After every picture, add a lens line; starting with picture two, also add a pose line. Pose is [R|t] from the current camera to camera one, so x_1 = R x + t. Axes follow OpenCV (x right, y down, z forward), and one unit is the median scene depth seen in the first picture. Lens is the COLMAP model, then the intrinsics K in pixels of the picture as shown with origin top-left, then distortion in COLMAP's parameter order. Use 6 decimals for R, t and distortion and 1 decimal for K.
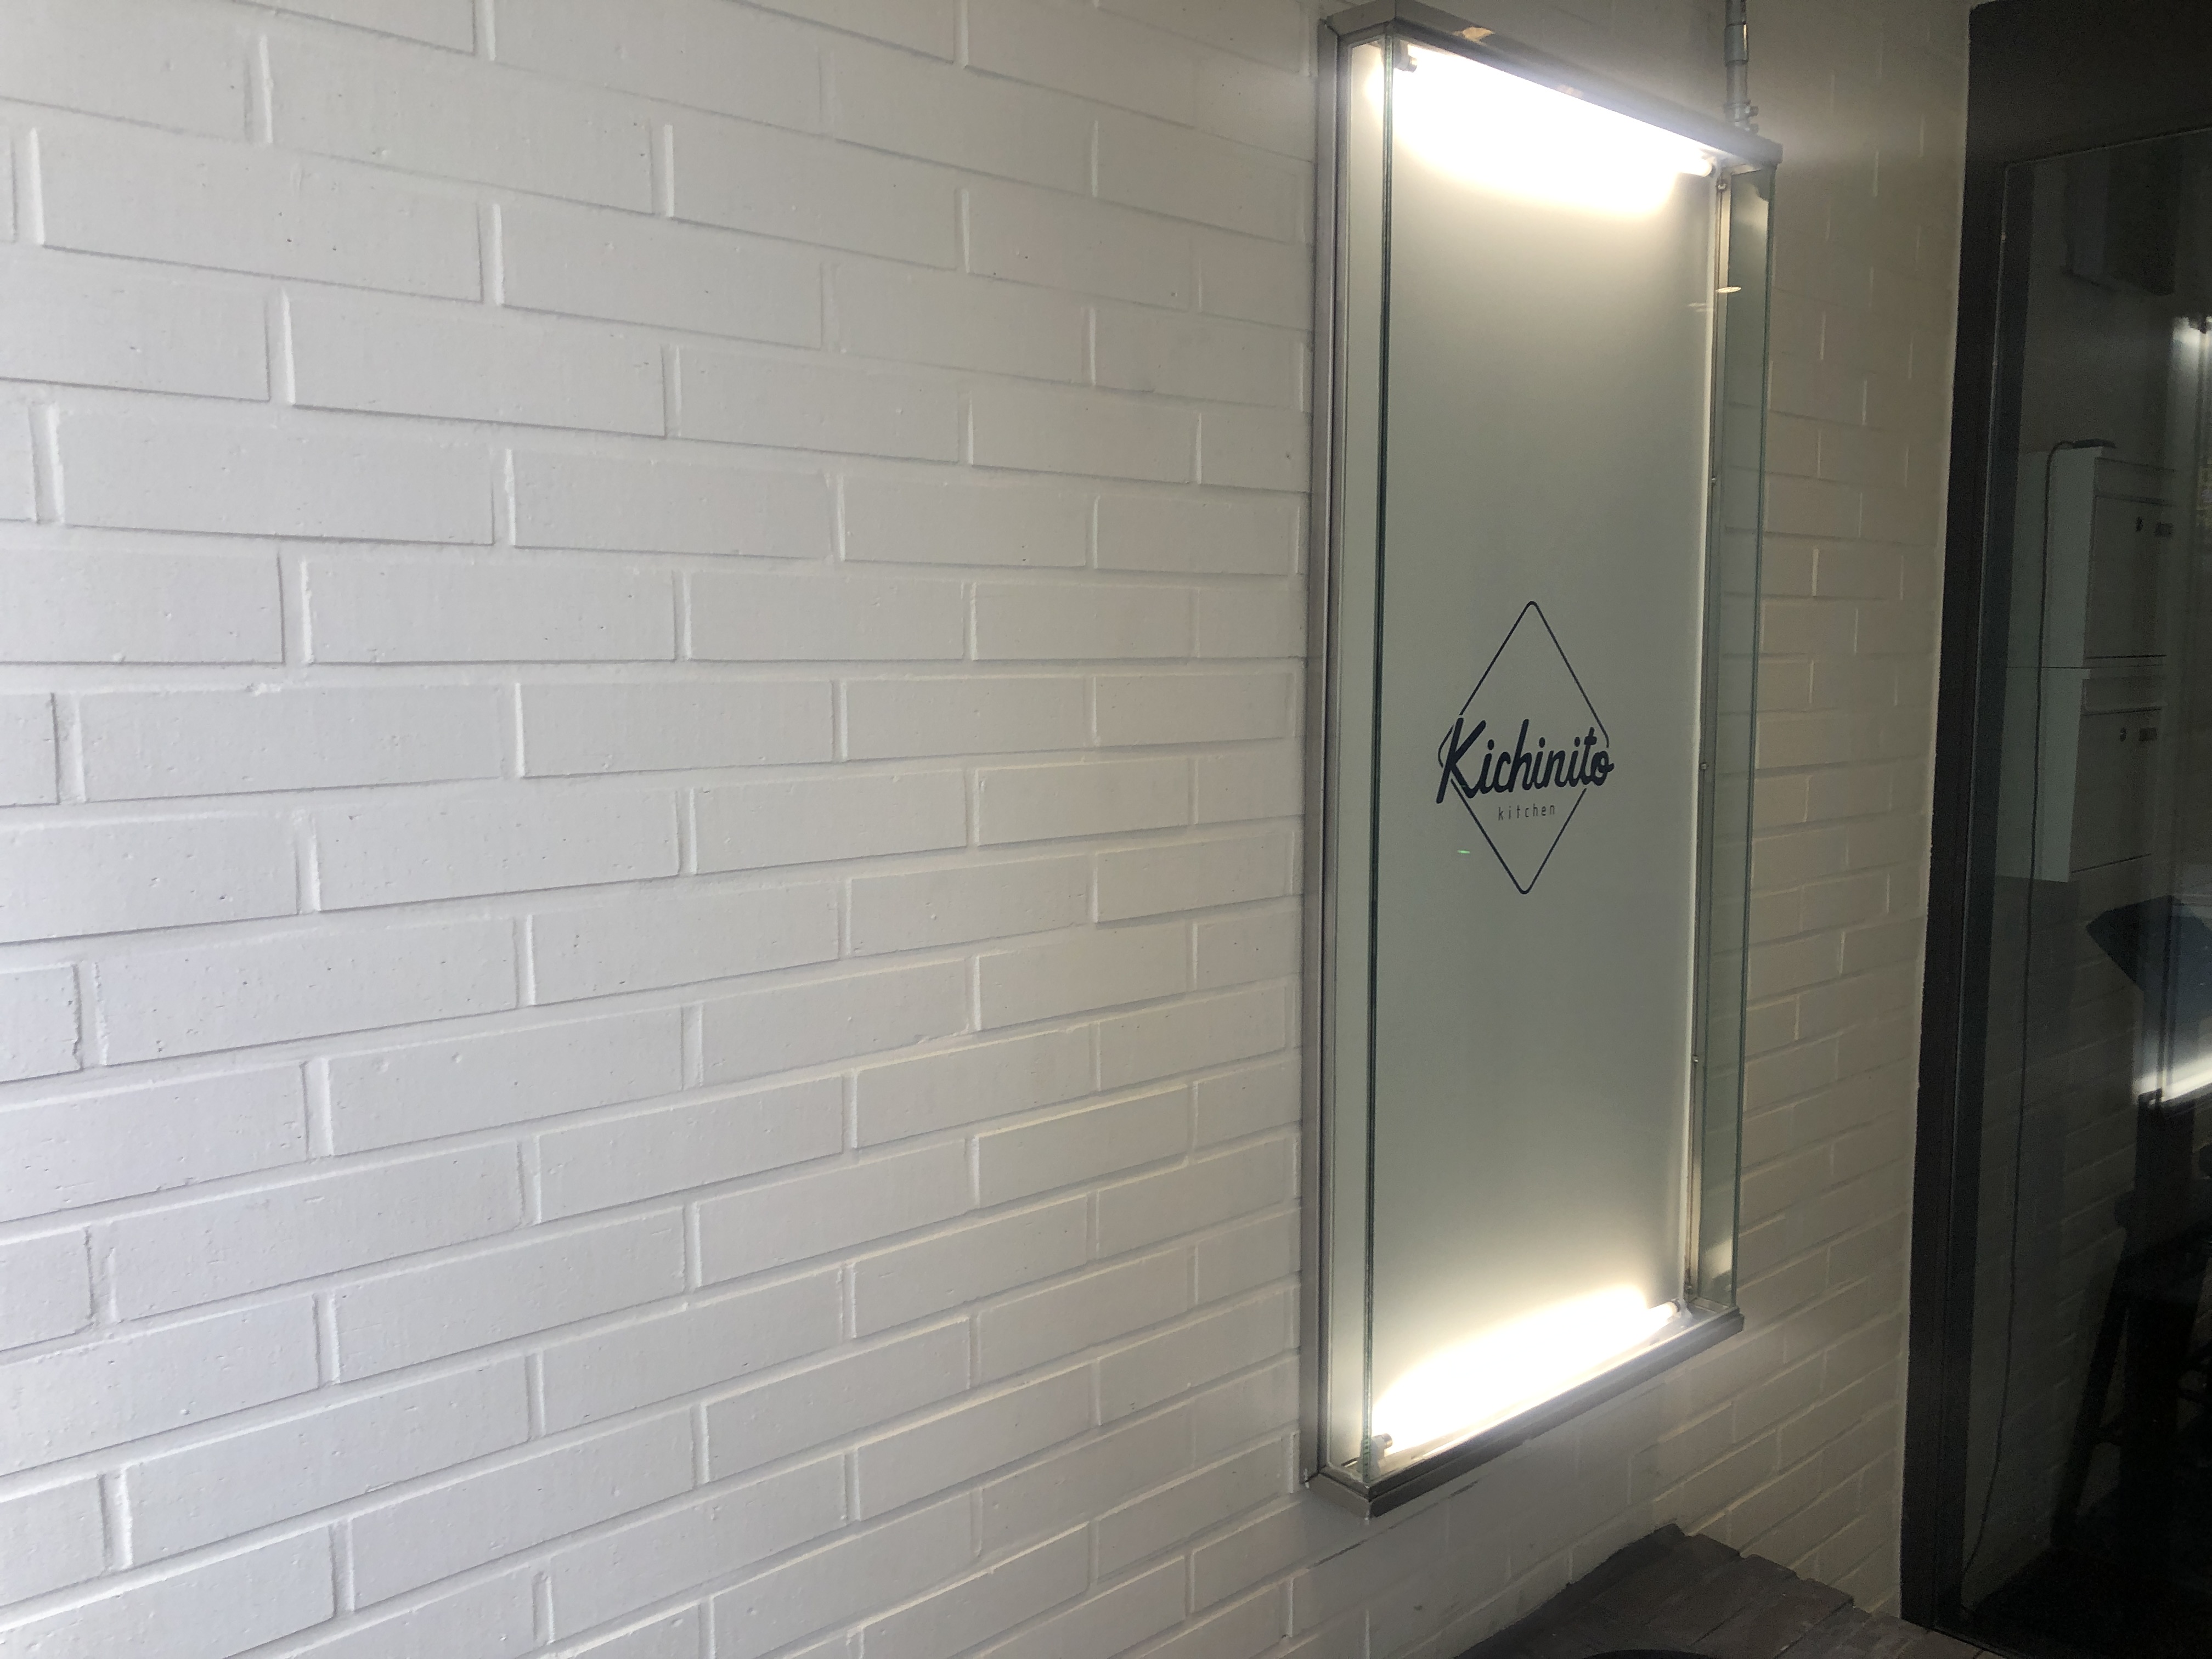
lens RADIAL K [[1819.8, 0, 1109.9], [0, 1819.8, 829.6], [0, 0, 1]] dist [-0.009705, -0.004512]
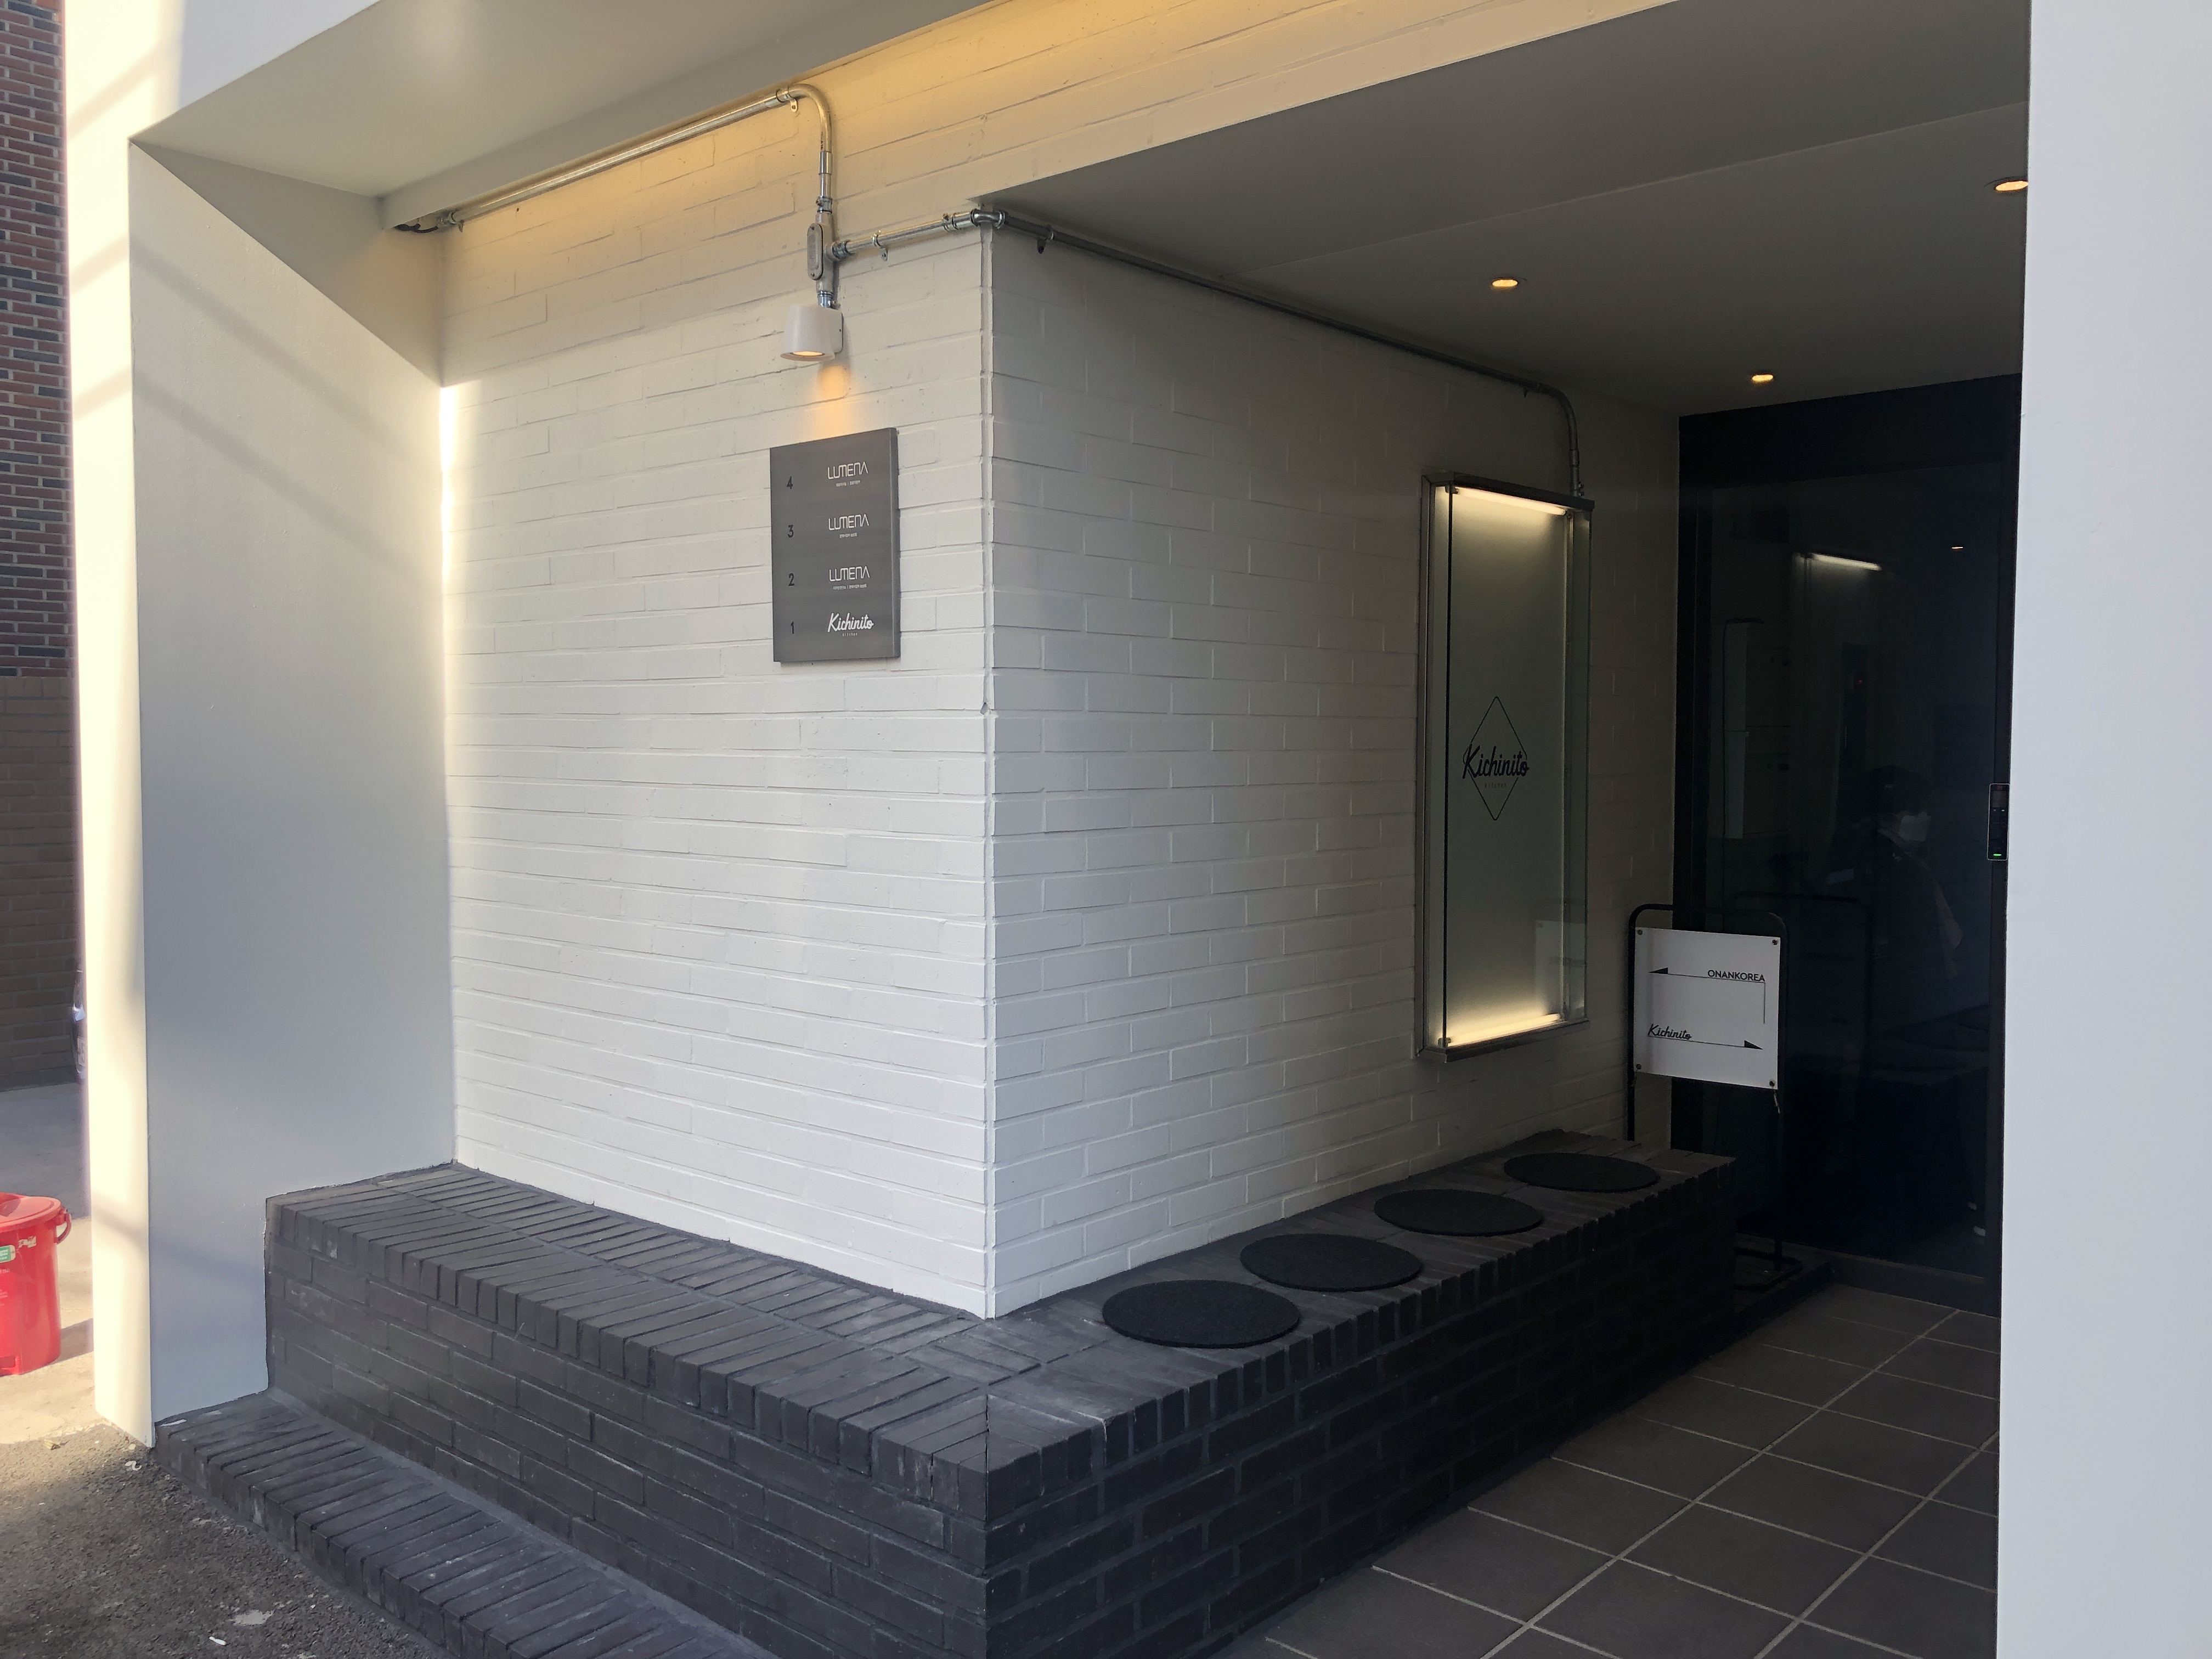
lens RADIAL K [[1819.8, 0, 1103.2], [0, 1819.8, 828.8], [0, 0, 1]] dist [-0.009705, -0.004512]
pose [[0.996227, -0.003553, 0.086709, -0.508680], [0.008416, 0.998407, -0.055783, 0.183242], [-0.086373, 0.056303, 0.994671, -1.370601]]
